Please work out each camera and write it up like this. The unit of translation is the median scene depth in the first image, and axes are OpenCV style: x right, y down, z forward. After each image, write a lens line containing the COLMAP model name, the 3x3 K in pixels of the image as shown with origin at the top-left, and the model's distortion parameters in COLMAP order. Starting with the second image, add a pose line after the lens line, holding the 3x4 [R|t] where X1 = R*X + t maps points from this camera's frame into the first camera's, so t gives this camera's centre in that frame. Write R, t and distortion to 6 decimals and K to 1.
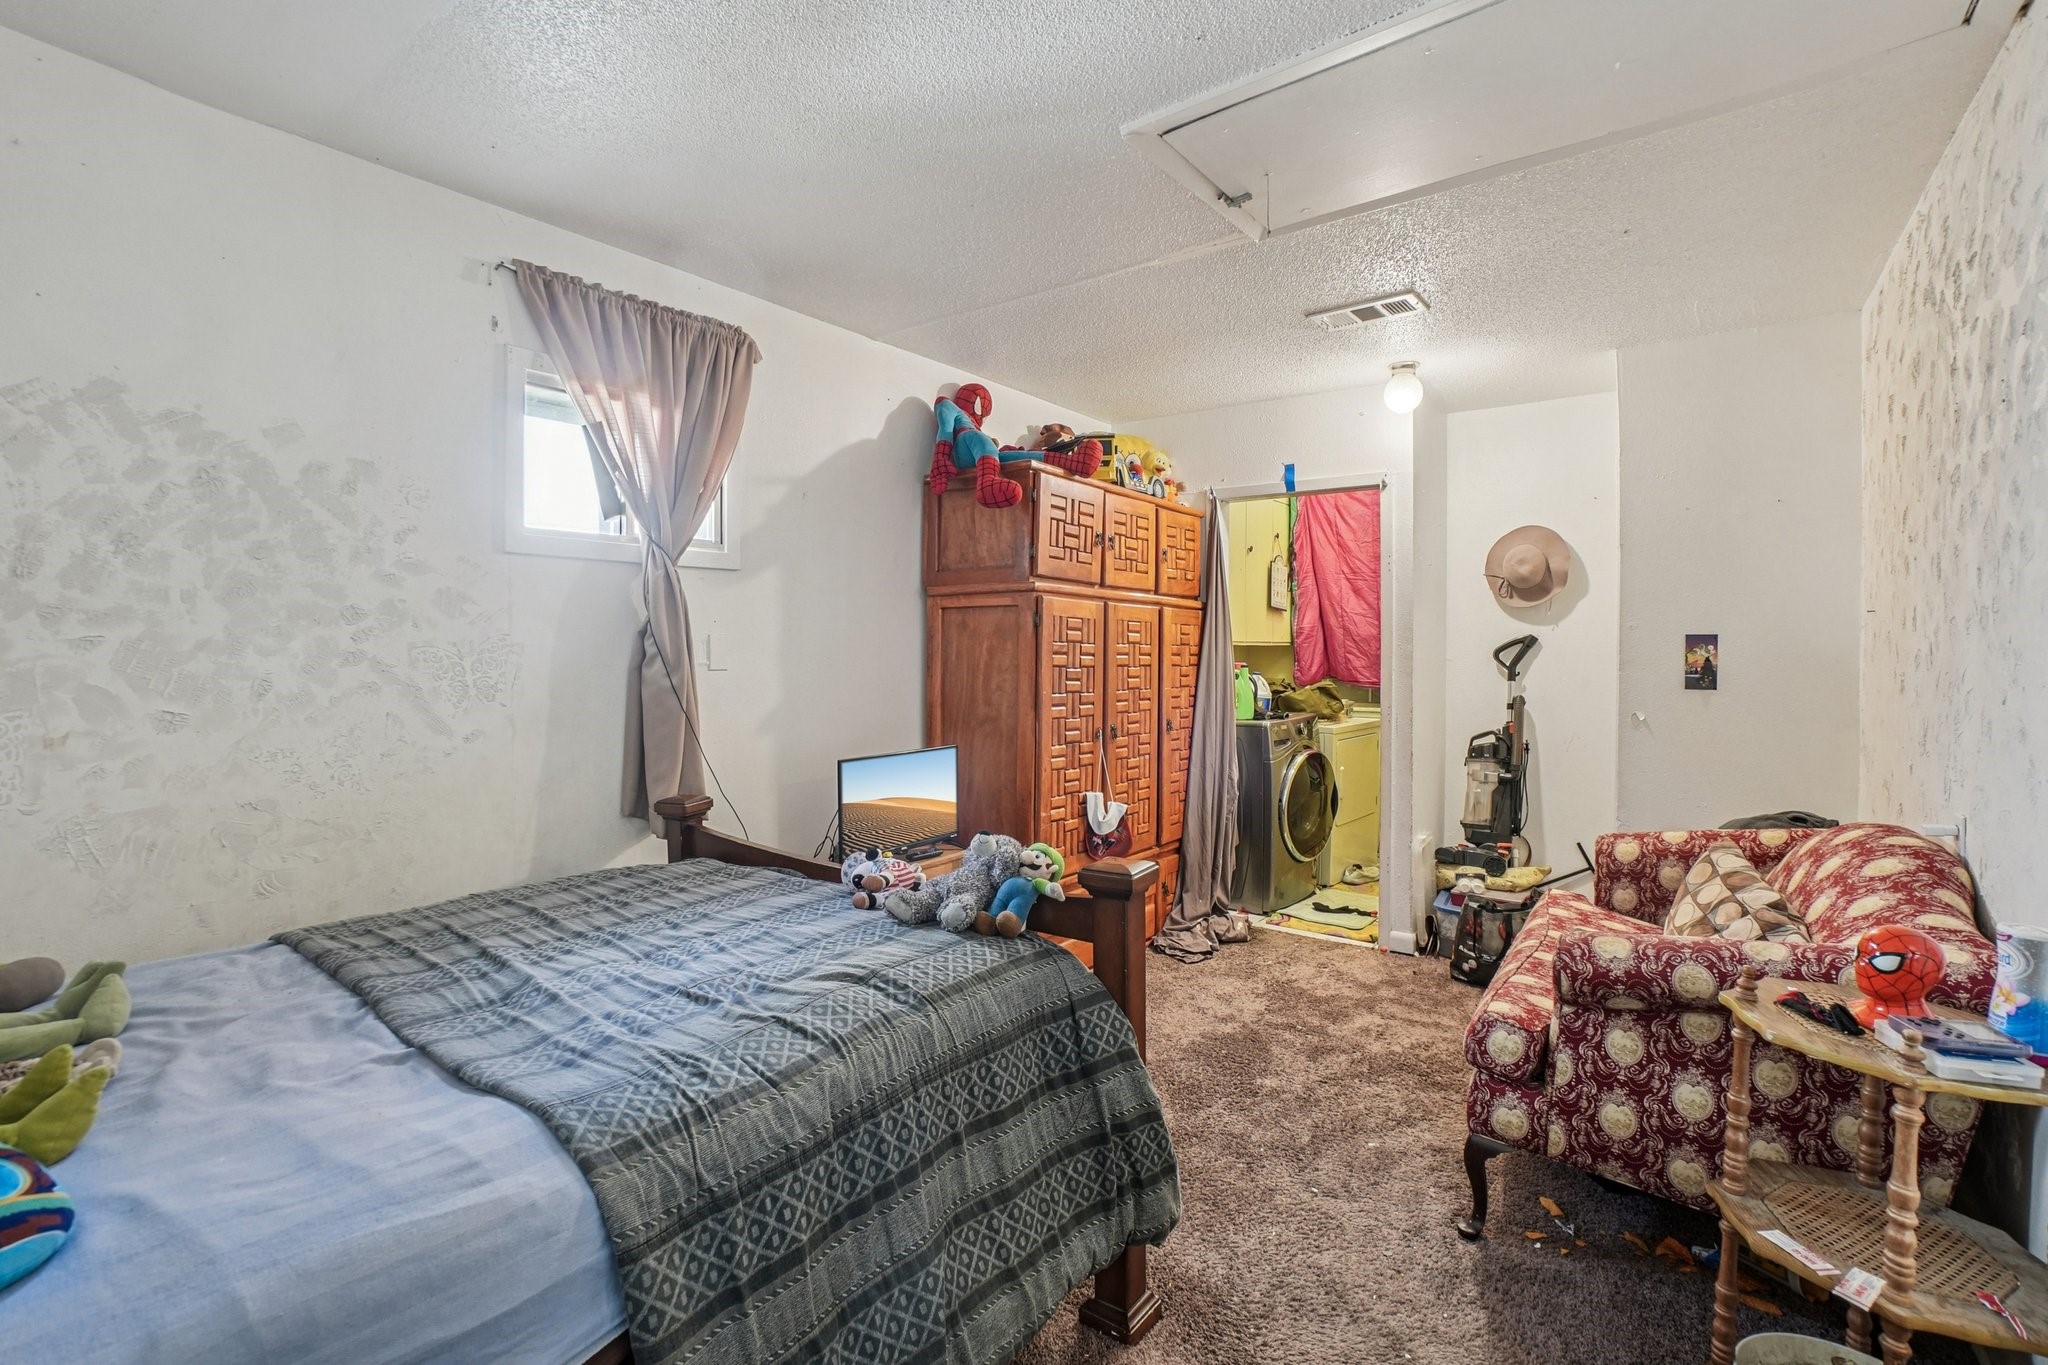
lens RADIAL K [[906.6, 0, 983.0], [0, 906.6, 692.2], [0, 0, 1]] dist [-0.002570, -0.000200]
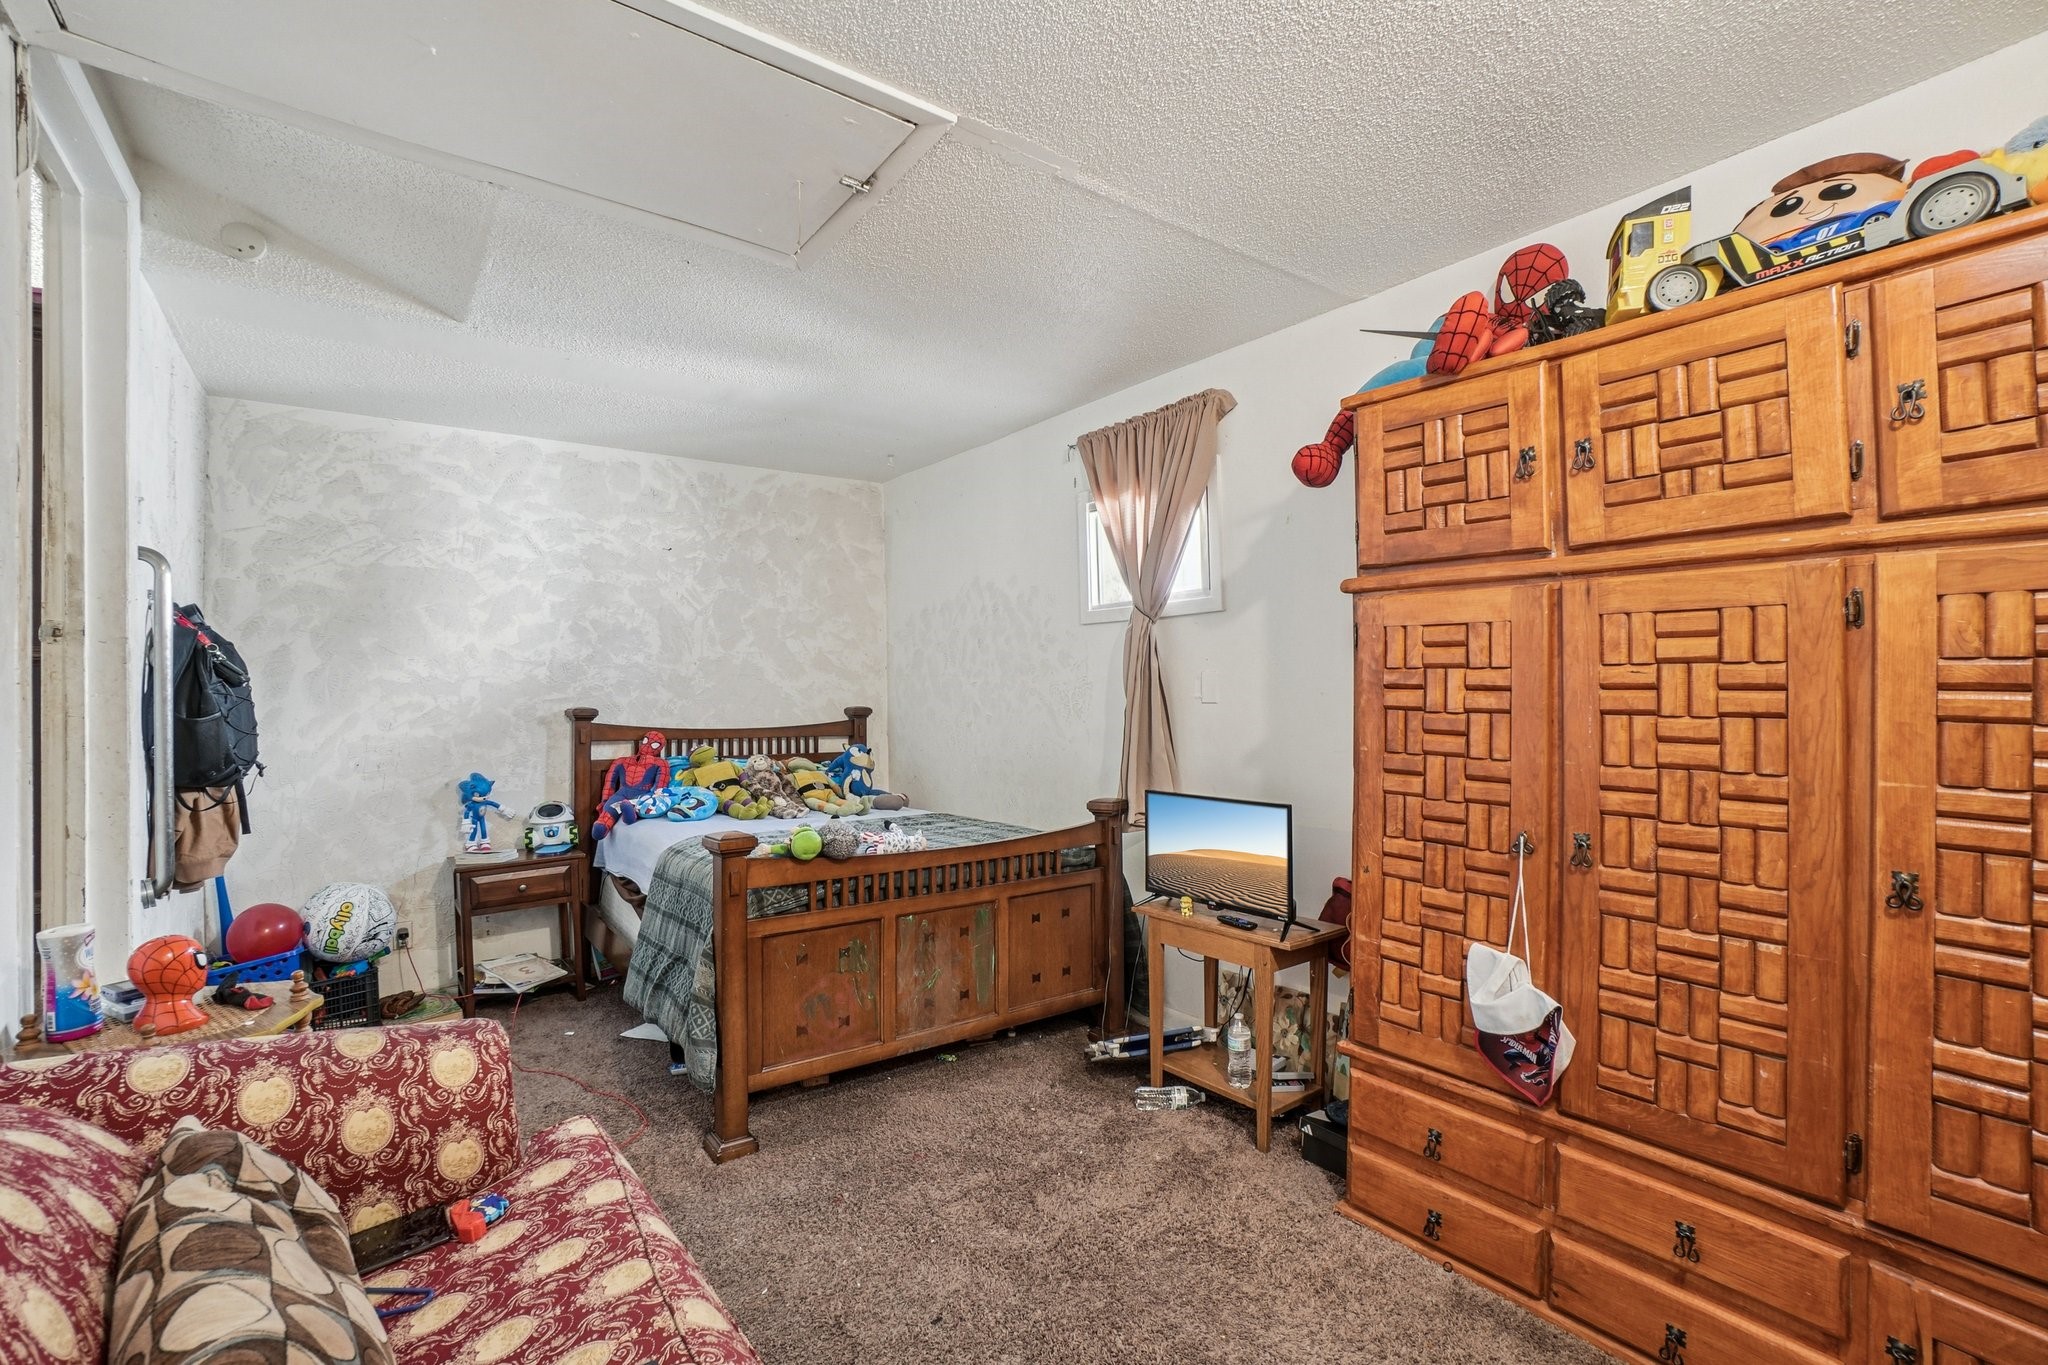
lens RADIAL K [[906.6, 0, 983.0], [0, 906.6, 692.2], [0, 0, 1]] dist [-0.002570, -0.000200]
pose [[-0.246408, -0.002132, -0.969164, 1.077886], [-0.045202, 0.998935, 0.009295, -0.046523], [0.968111, 0.046099, -0.246242, 1.278075]]
